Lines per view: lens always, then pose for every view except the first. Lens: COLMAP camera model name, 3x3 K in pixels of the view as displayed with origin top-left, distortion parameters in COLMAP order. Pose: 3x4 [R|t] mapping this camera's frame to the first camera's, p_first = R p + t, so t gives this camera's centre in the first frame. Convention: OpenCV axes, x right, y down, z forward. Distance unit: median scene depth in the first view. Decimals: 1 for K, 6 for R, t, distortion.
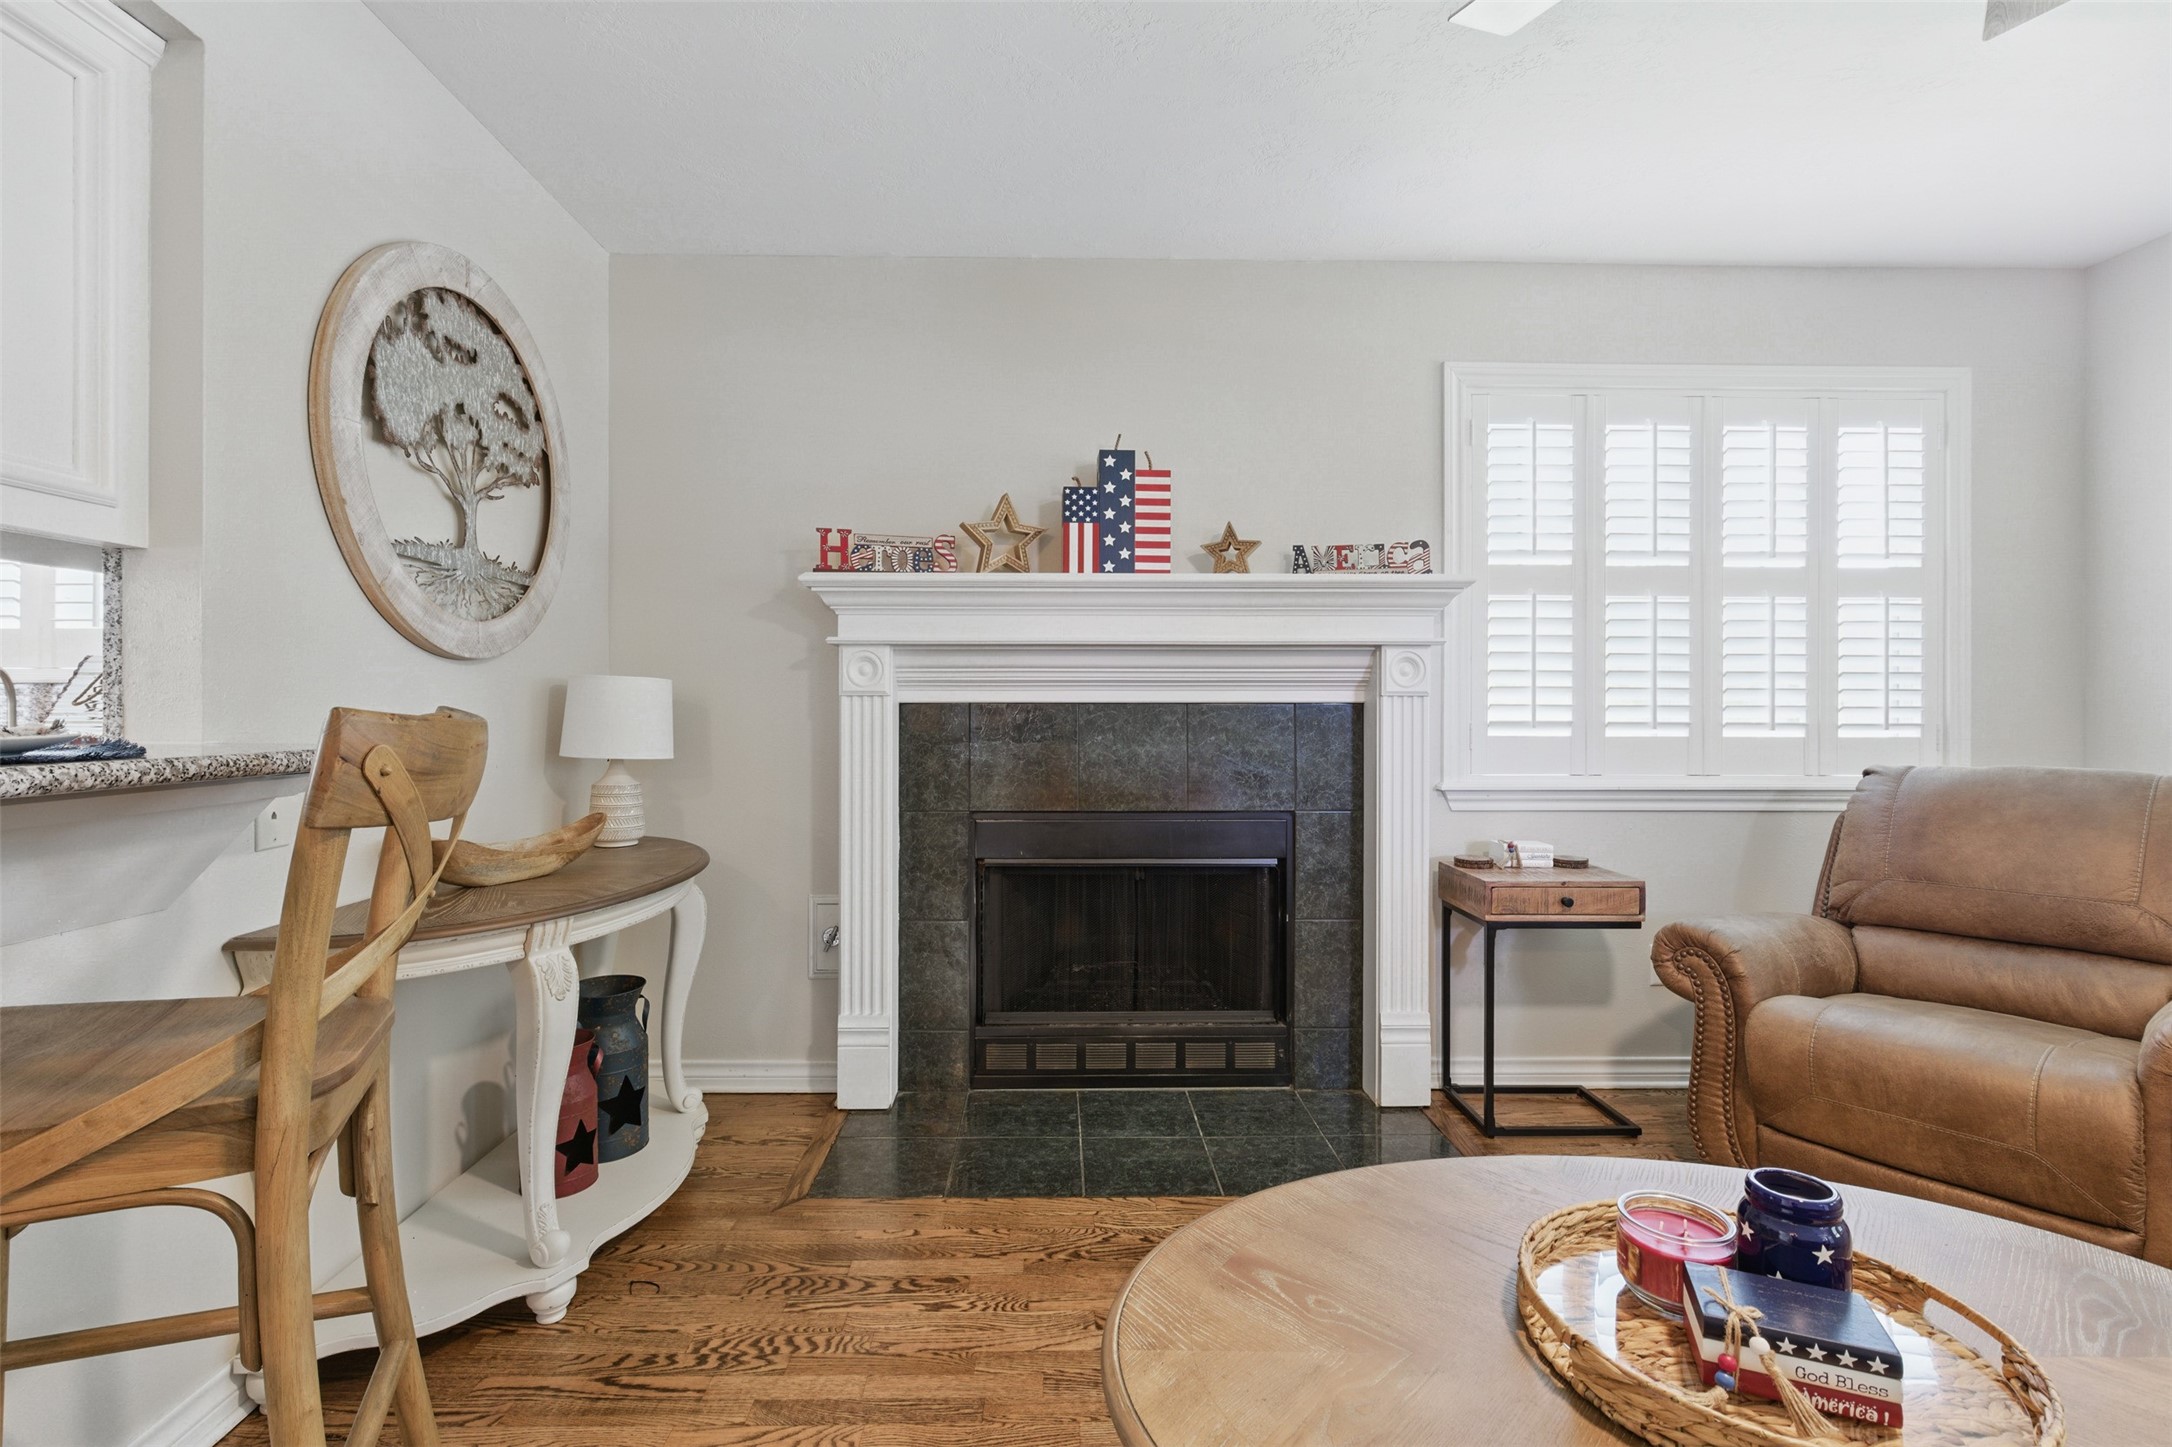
lens RADIAL K [[995.1, 0, 1076.2], [0, 995.1, 706.0], [0, 0, 1]] dist [-0.002623, 0.002166]
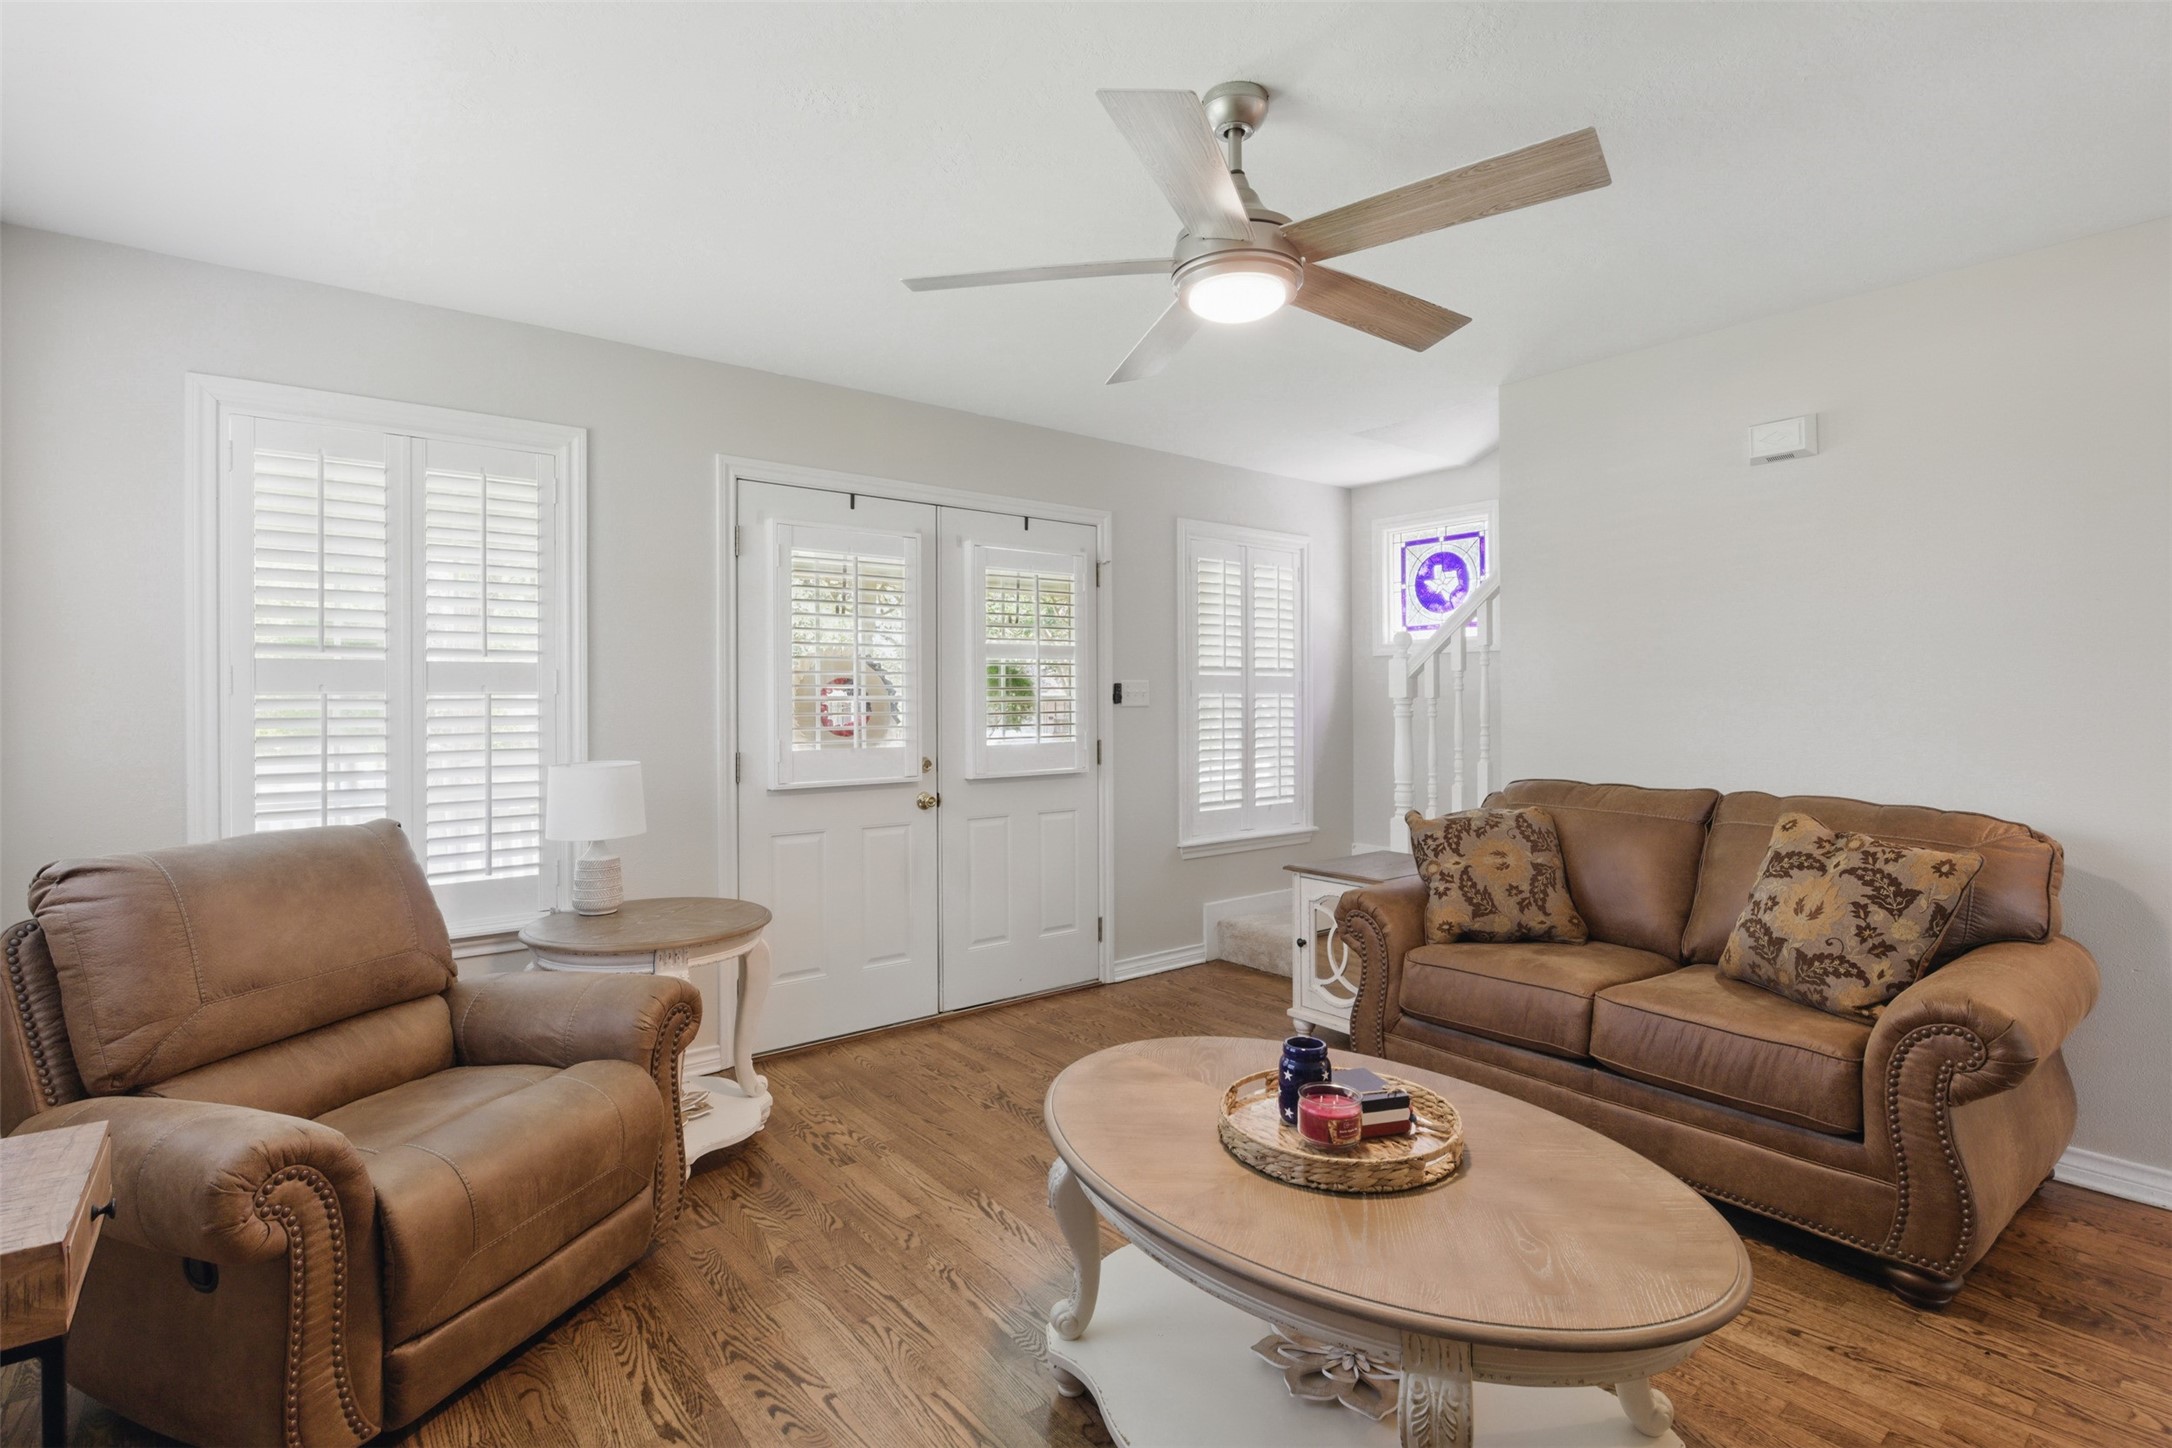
lens RADIAL K [[1034.6, 0, 1061.8], [0, 1034.6, 700.1], [0, 0, 1]] dist [-0.001989, -0.000126]
pose [[-0.593384, 0.000128, 0.804920, -0.186710], [0.004207, 0.999987, 0.002942, -0.052127], [-0.804909, 0.005132, -0.593376, 0.864231]]
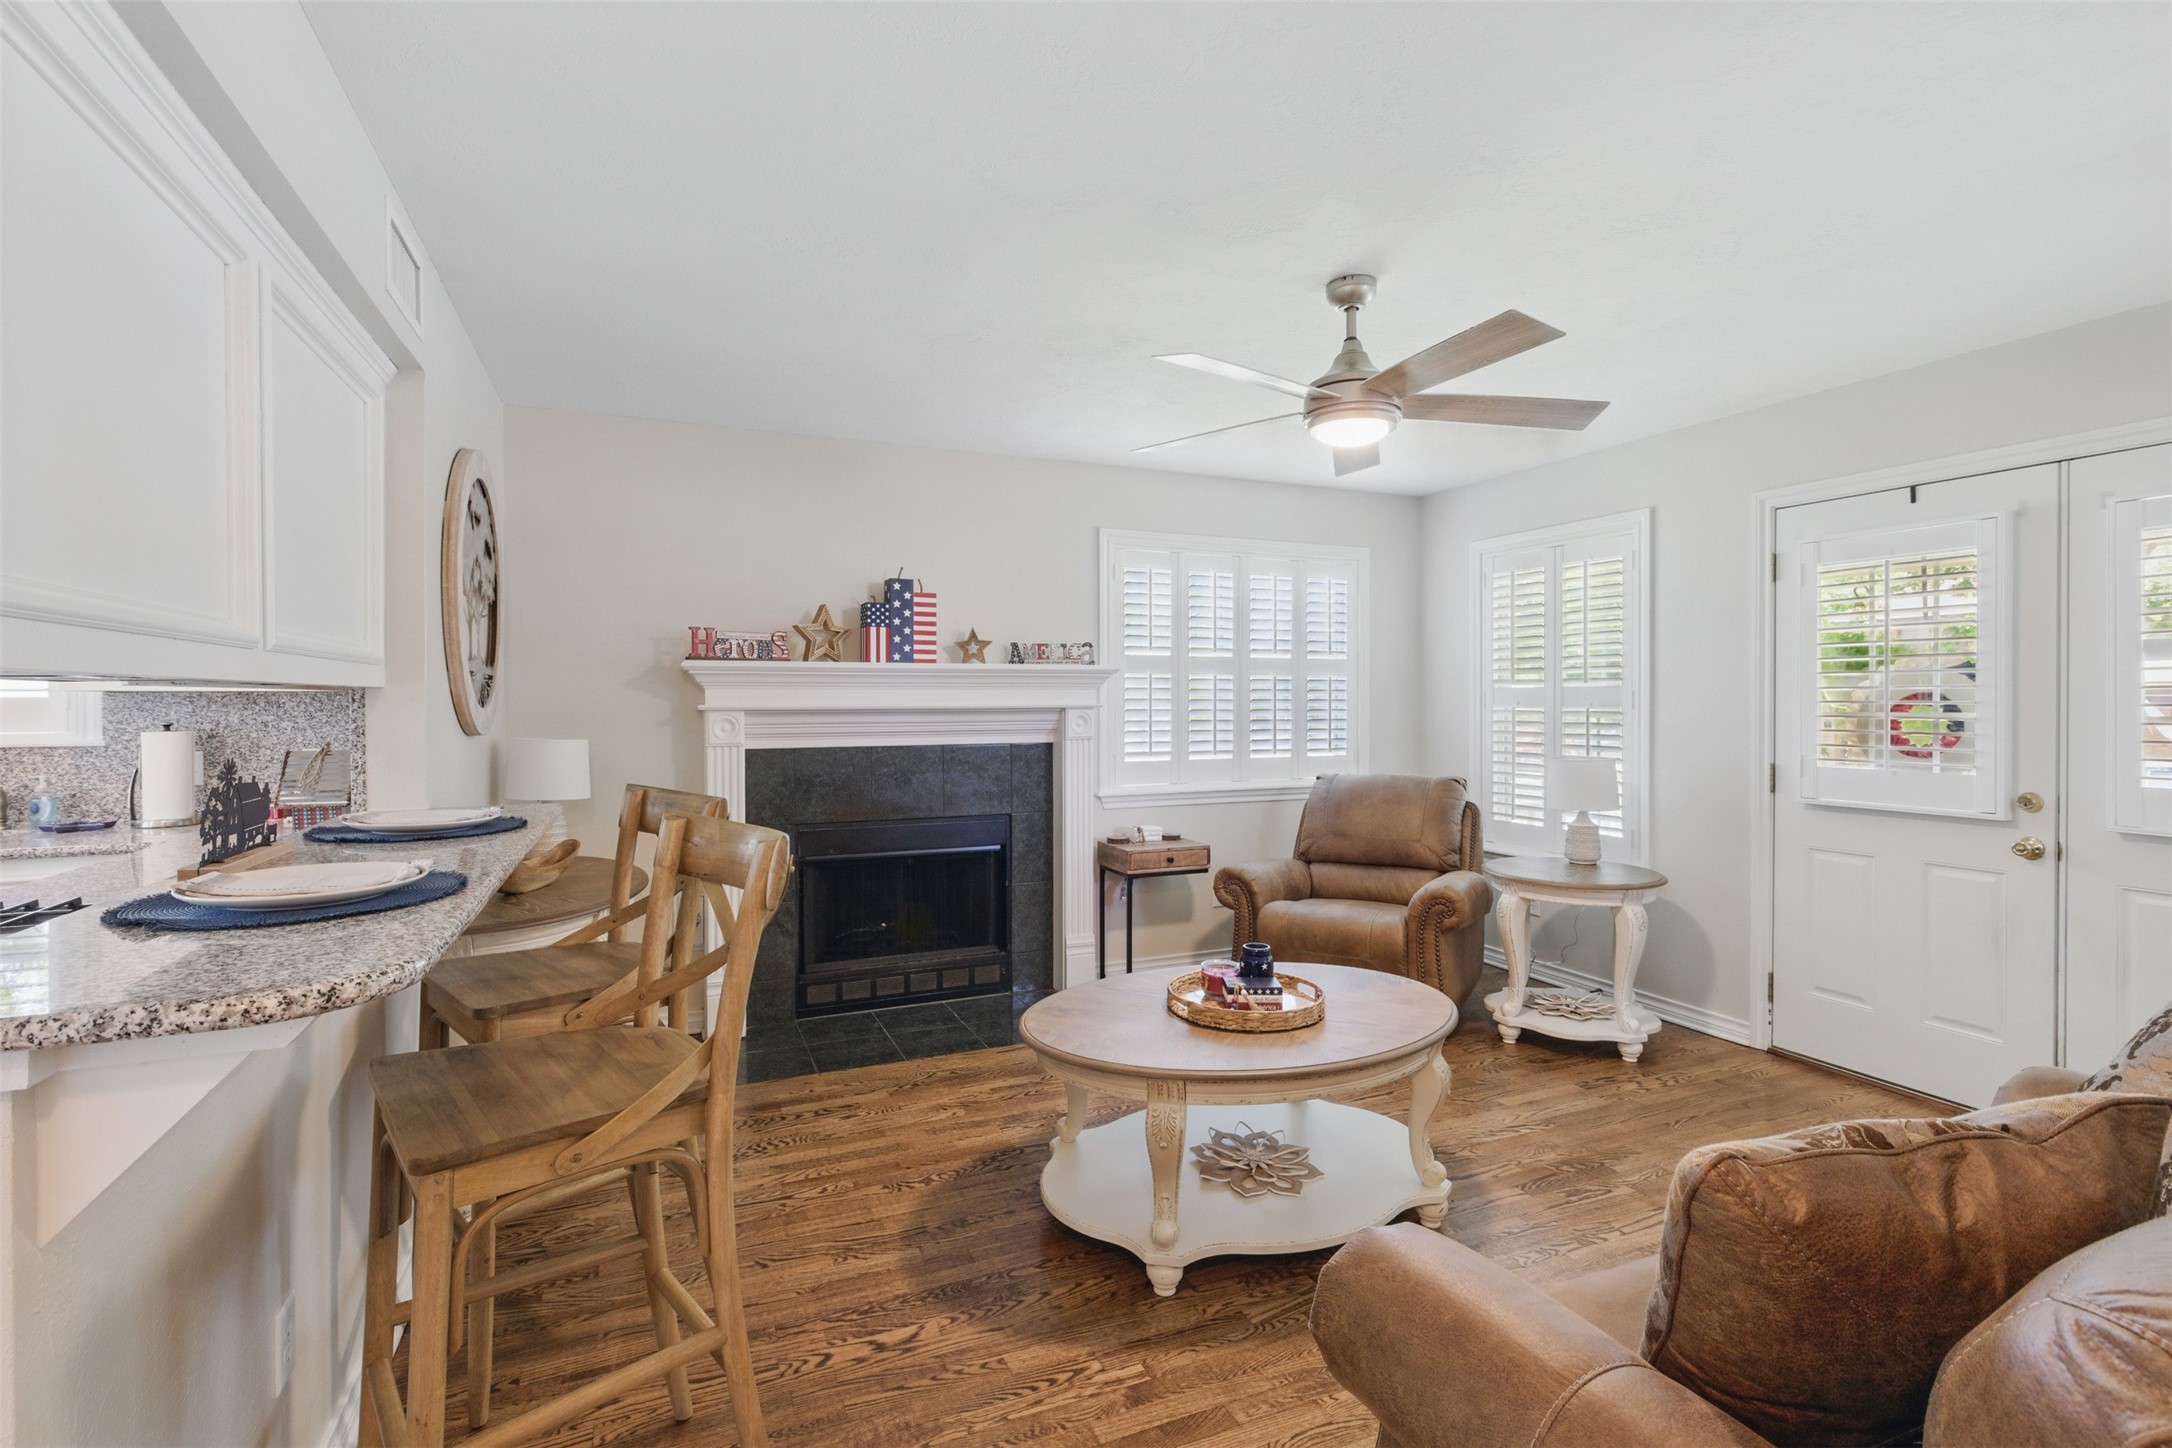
lens RADIAL K [[995.1, 0, 1079.2], [0, 995.1, 705.7], [0, 0, 1]] dist [-0.002623, 0.002166]
pose [[0.925418, -0.005818, 0.378903, -0.282333], [0.003780, 0.999974, 0.006124, -0.075156], [-0.378929, -0.004235, 0.925416, -0.494835]]
